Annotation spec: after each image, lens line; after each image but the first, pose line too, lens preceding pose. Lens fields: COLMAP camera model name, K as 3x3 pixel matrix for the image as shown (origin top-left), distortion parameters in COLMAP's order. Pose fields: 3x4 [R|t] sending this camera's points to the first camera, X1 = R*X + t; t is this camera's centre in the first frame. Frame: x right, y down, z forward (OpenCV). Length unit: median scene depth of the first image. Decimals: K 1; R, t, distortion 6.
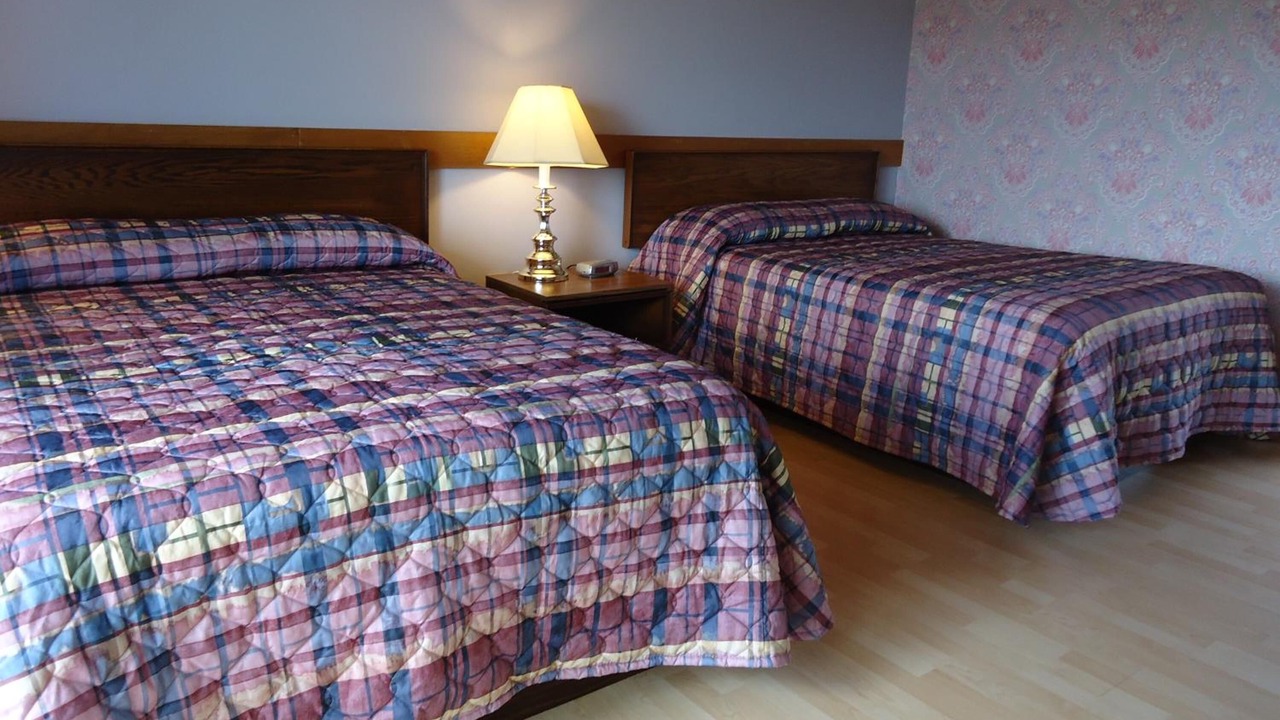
lens RADIAL K [[930.8, 0, 640.0], [0, 930.8, 360.0], [0, 0, 1]] dist [0.000833, 0.000727]
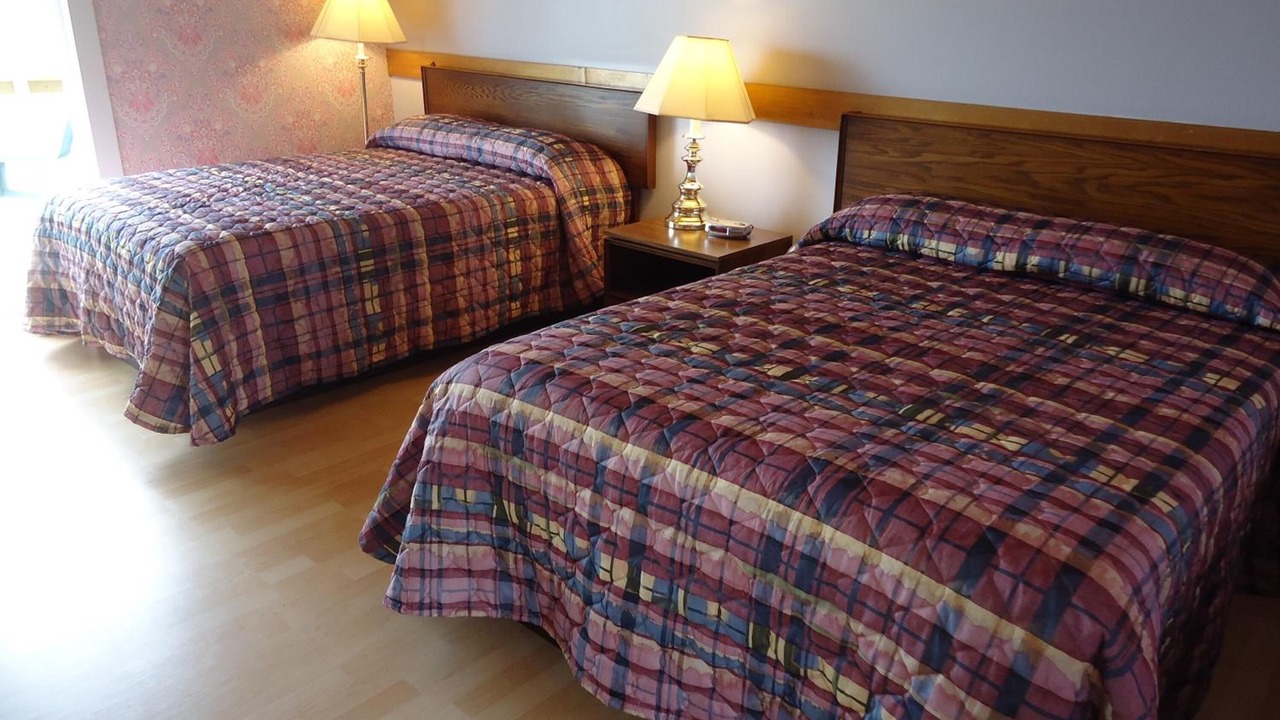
lens RADIAL K [[930.8, 0, 640.0], [0, 930.8, 360.0], [0, 0, 1]] dist [0.000833, 0.000727]
pose [[0.184387, 0.335653, -0.923763, 0.963701], [-0.256479, 0.923745, 0.284452, -0.243804], [0.948799, 0.184477, 0.256415, 0.747856]]
